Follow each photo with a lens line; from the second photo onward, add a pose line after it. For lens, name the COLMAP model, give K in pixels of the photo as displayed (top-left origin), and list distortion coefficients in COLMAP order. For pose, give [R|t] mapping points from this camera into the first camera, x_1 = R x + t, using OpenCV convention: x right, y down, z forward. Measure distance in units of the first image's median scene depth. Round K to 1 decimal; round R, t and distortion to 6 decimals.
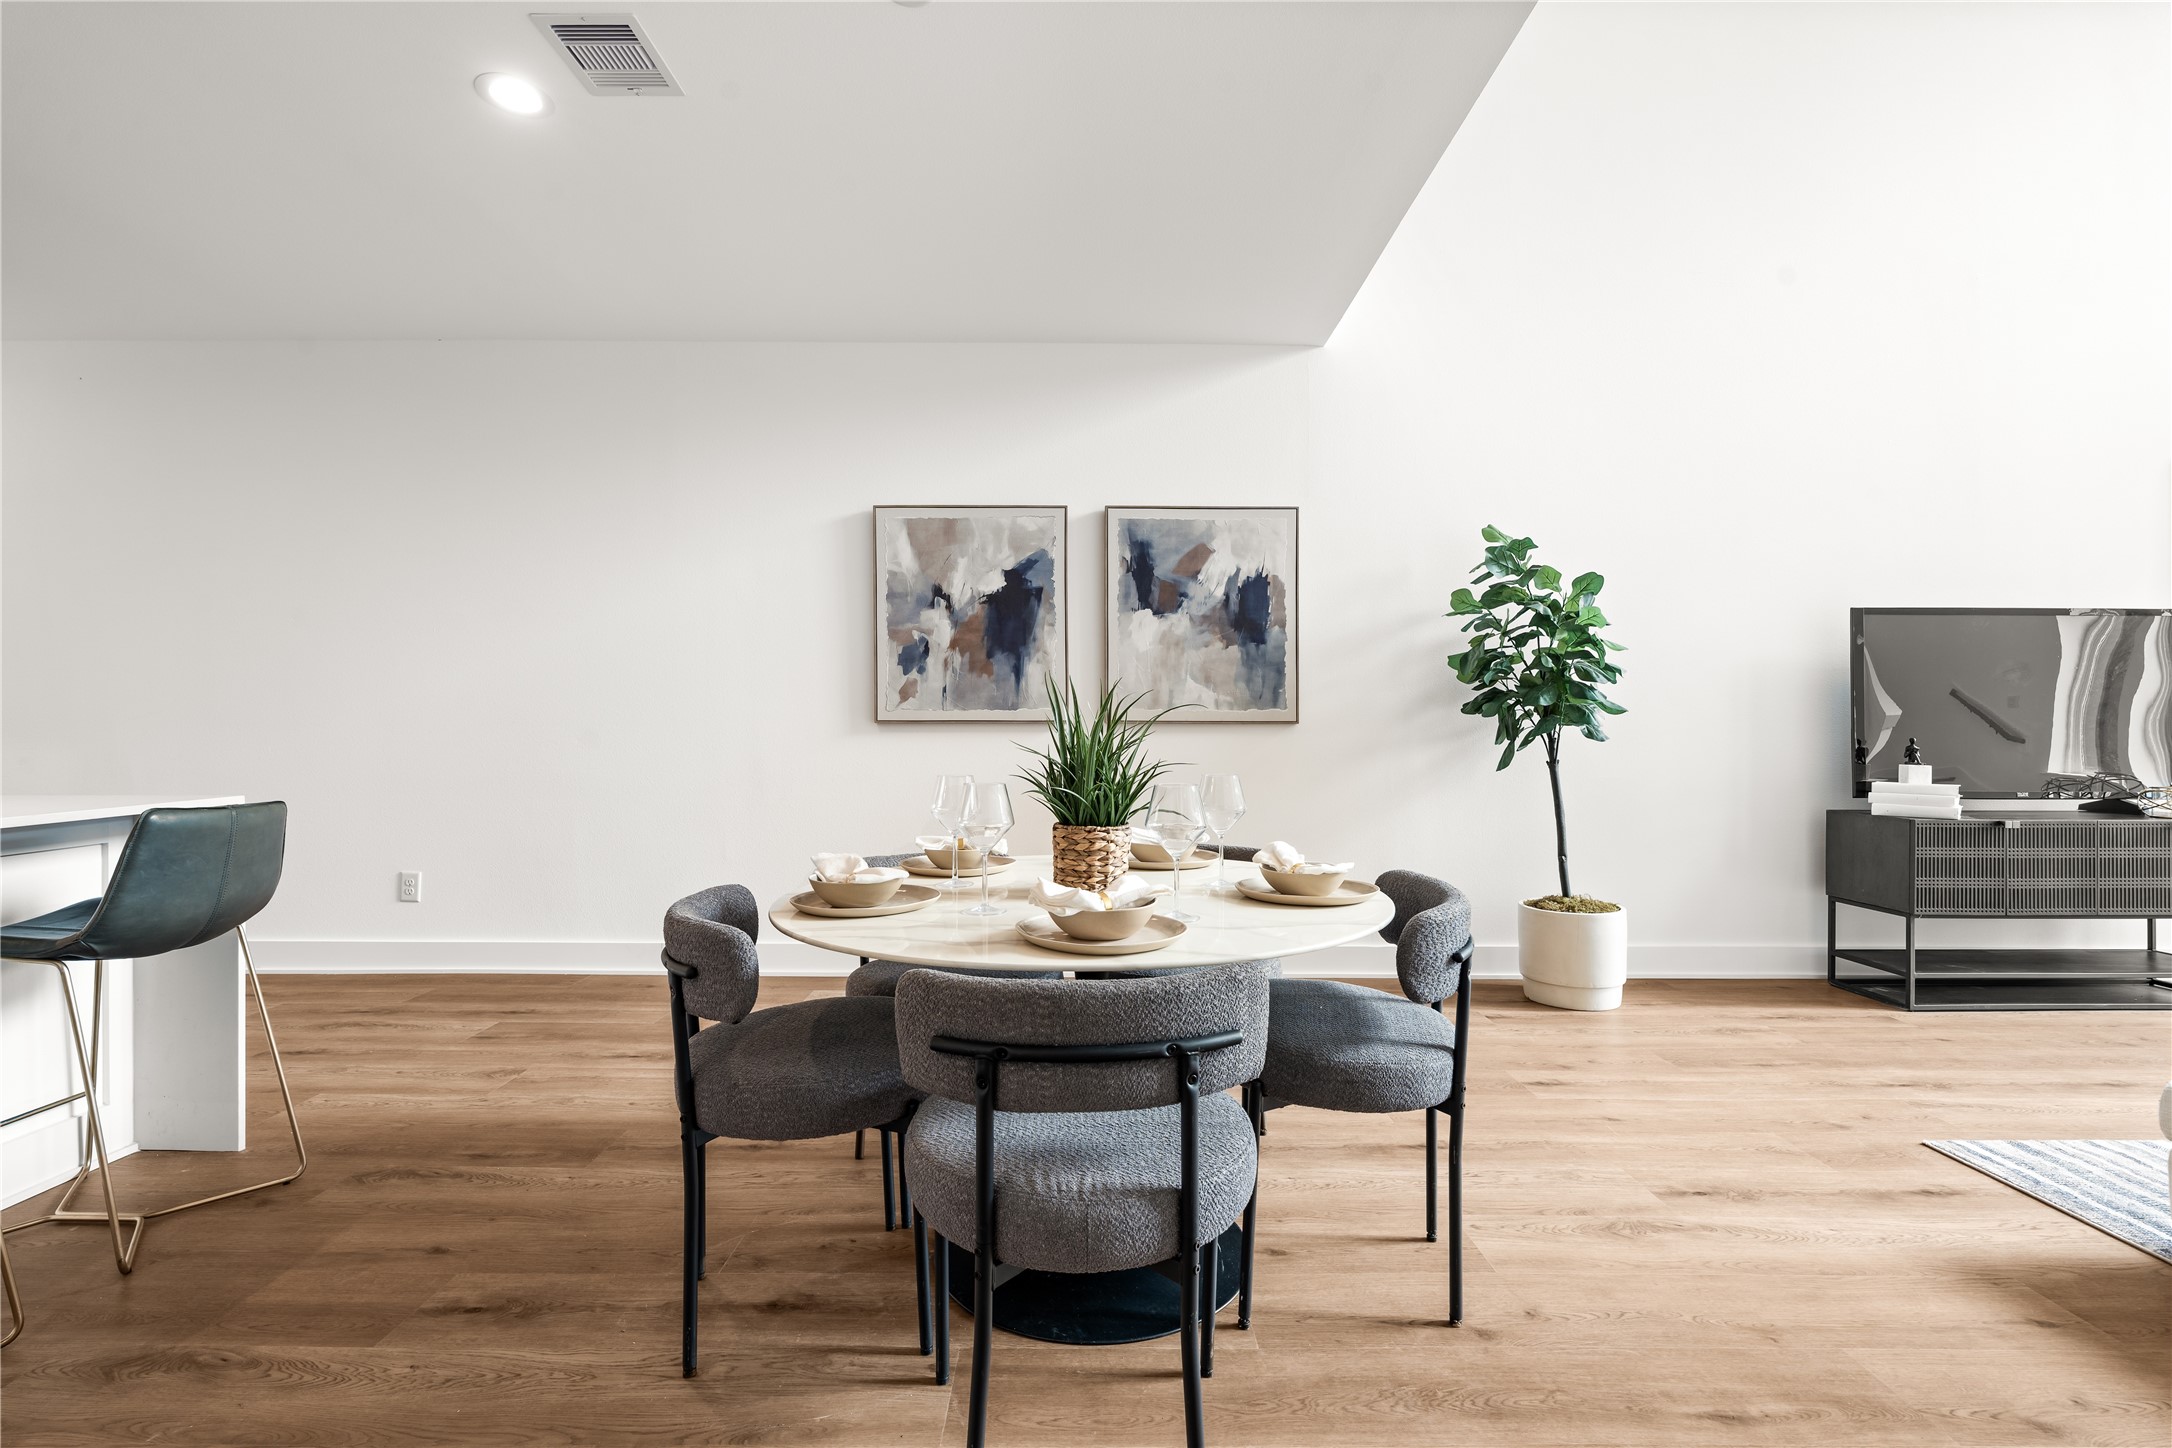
lens RADIAL K [[974.0, 0, 1094.7], [0, 974.0, 719.1], [0, 0, 1]] dist [-0.008904, 0.003572]
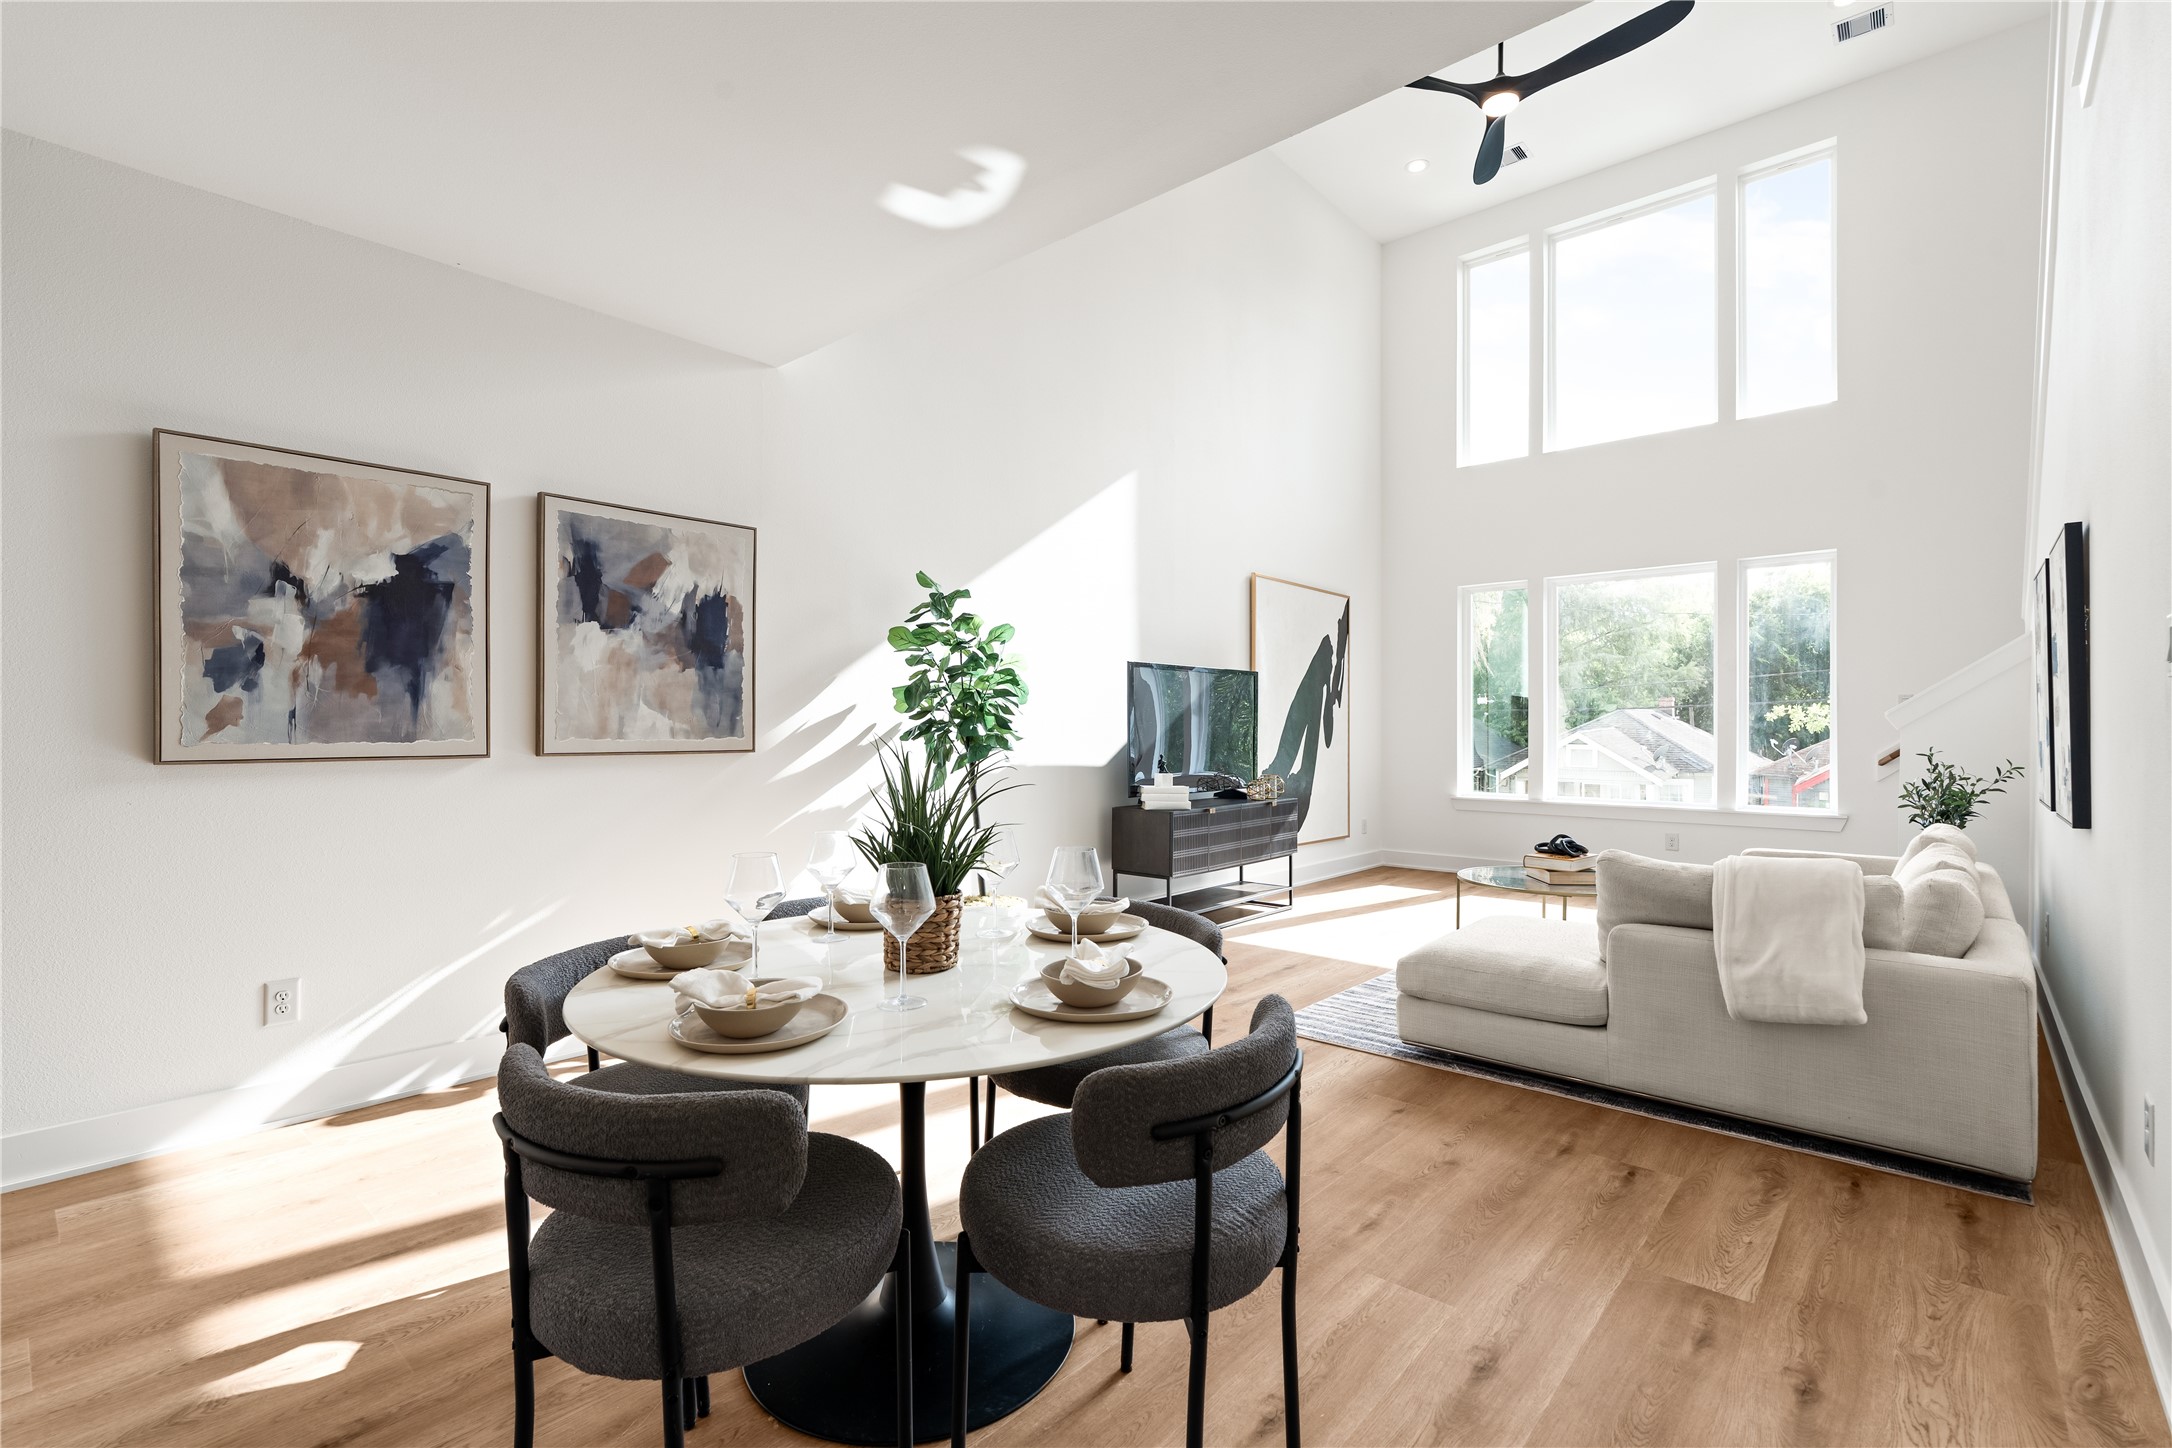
lens RADIAL K [[974.0, 0, 1079.2], [0, 974.0, 723.1], [0, 0, 1]] dist [-0.008904, 0.003572]
pose [[0.667363, 0.001120, 0.744732, -0.327172], [-0.007820, 0.999954, 0.005503, -0.035495], [-0.744692, -0.009496, 0.667341, 0.126817]]
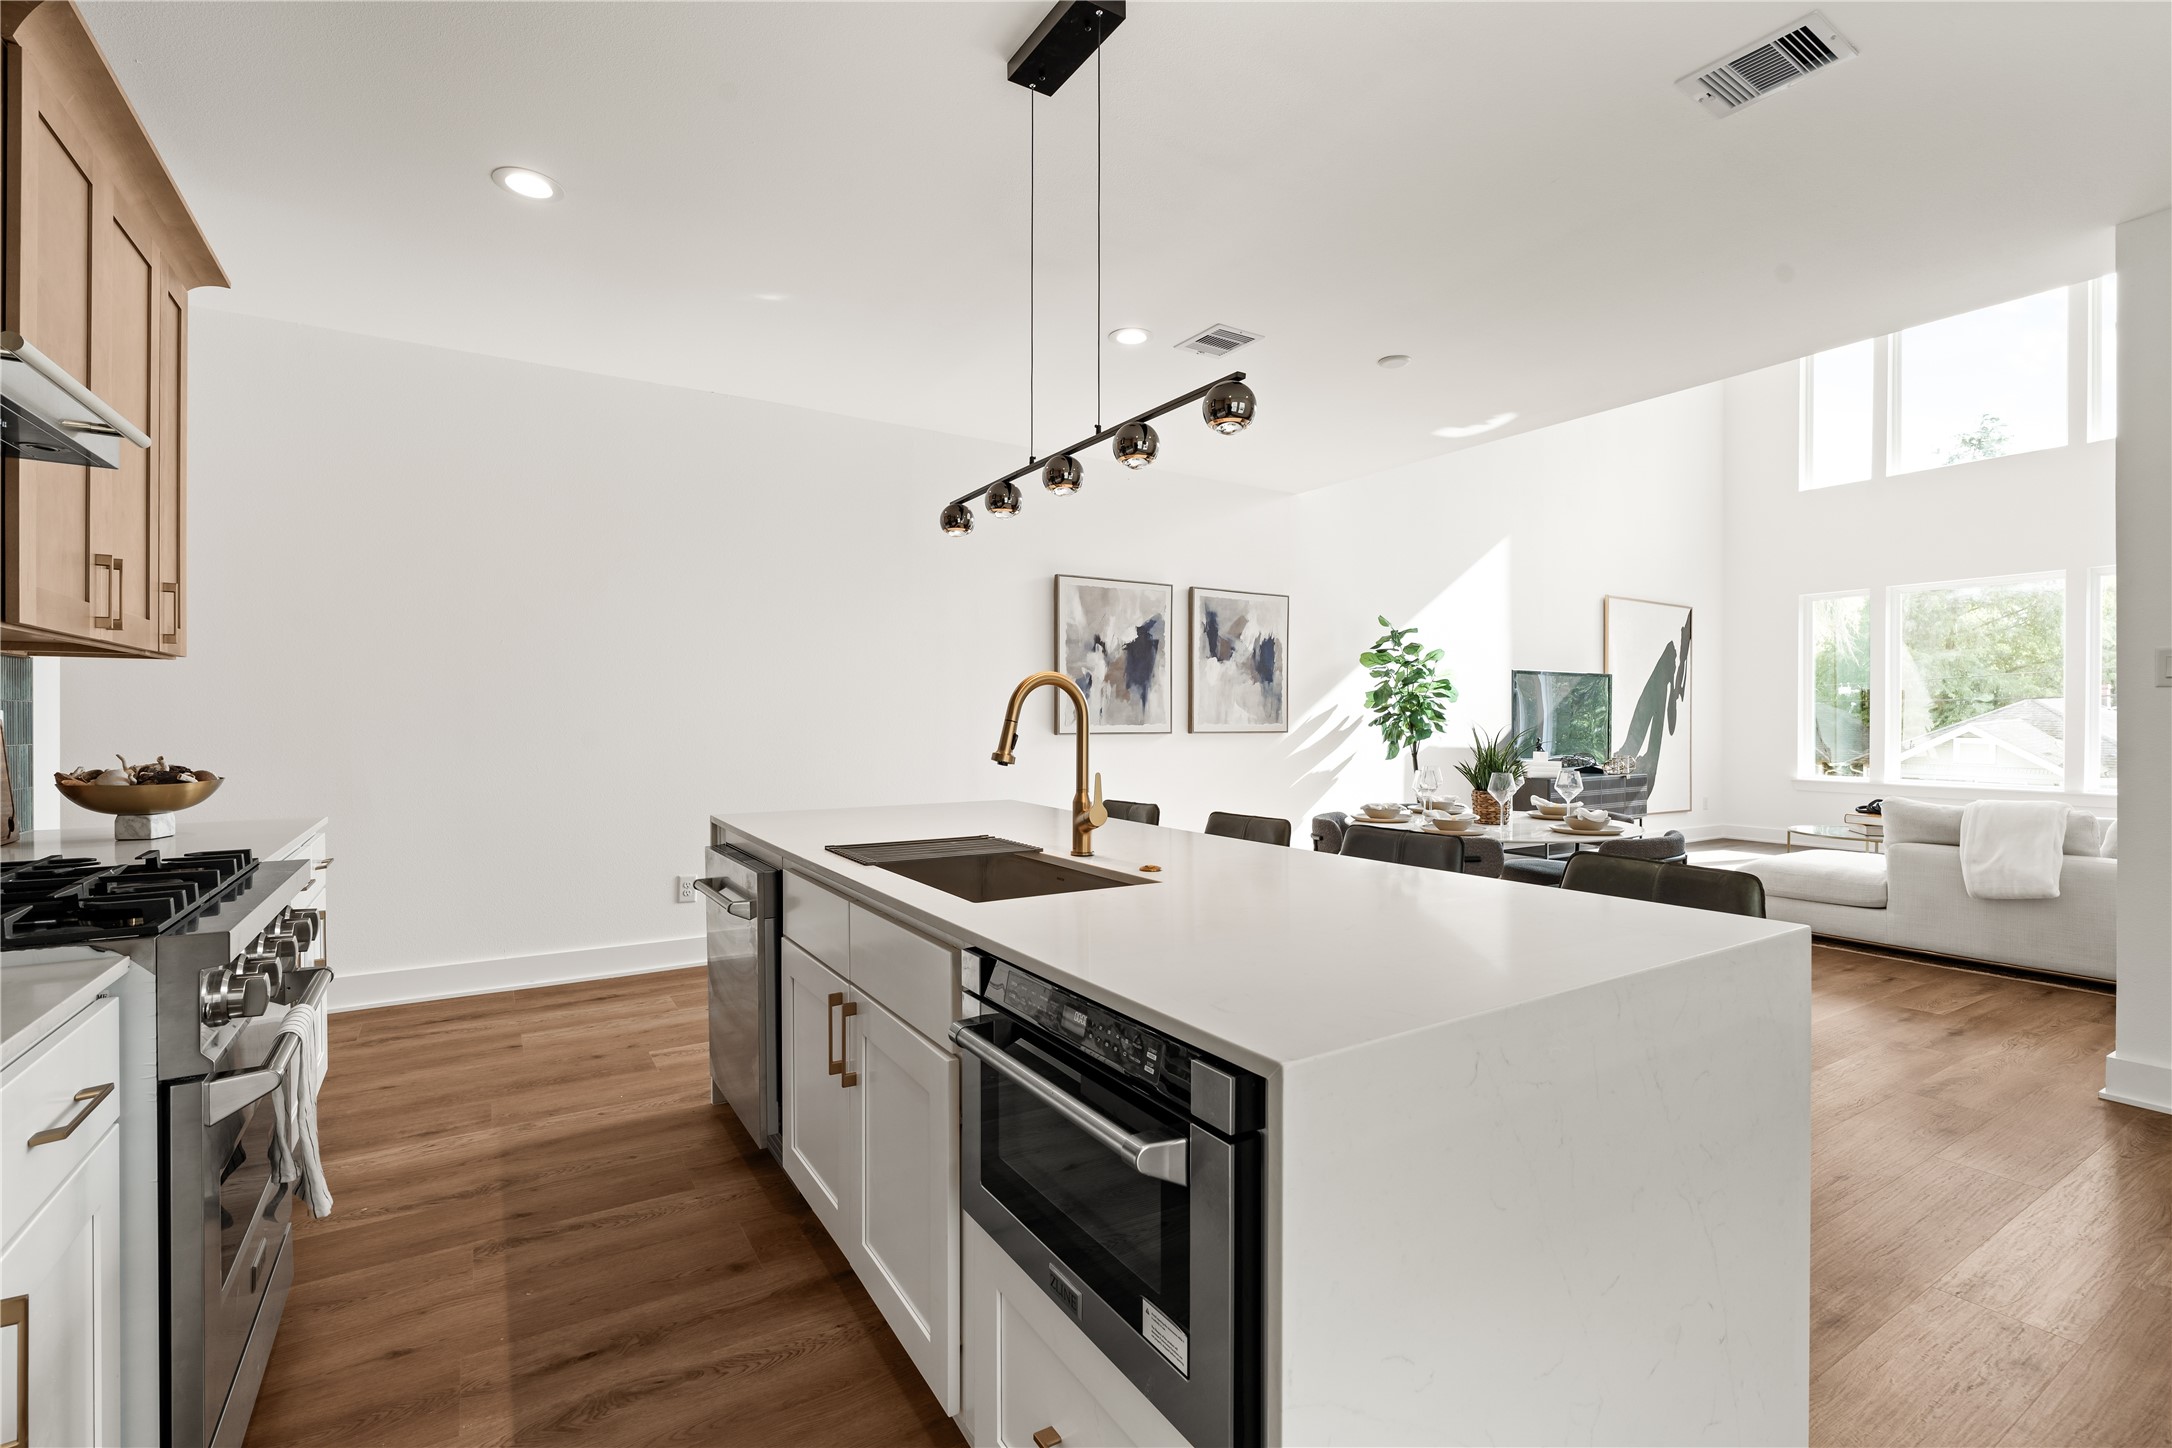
lens RADIAL K [[974.0, 0, 1083.0], [0, 974.0, 722.7], [0, 0, 1]] dist [-0.008904, 0.003572]
pose [[0.847466, -0.003860, 0.530836, -1.011742], [-0.005502, 0.999856, 0.016055, -0.039046], [-0.530822, -0.016526, 0.847322, -0.183394]]
